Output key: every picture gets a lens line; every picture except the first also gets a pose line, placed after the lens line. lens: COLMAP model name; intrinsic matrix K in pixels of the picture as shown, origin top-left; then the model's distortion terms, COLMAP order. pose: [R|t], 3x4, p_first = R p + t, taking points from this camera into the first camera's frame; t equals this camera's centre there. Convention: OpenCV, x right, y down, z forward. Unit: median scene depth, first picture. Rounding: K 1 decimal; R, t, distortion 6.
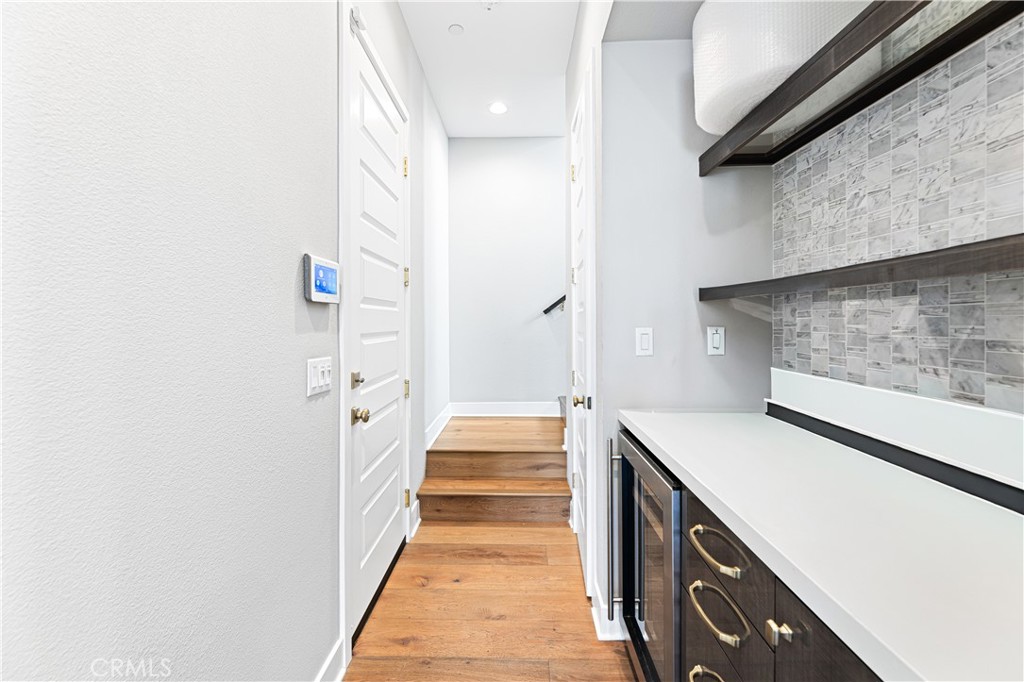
lens RADIAL K [[415.2, 0, 512.9], [0, 415.2, 315.7], [0, 0, 1]] dist [0.000576, 0.000023]
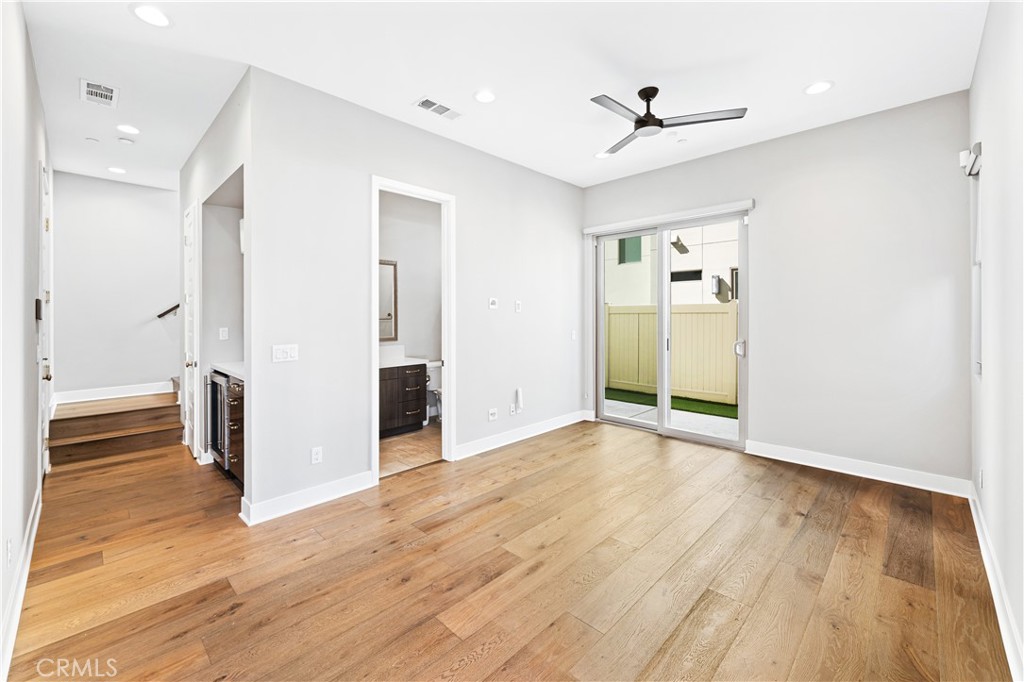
lens RADIAL K [[415.2, 0, 512.9], [0, 415.2, 315.7], [0, 0, 1]] dist [0.000576, 0.000023]
pose [[0.685569, 0.001341, 0.728007, -0.172228], [-0.008582, 0.999944, 0.006241, -0.043124], [-0.727957, -0.010526, 0.685542, -1.125470]]
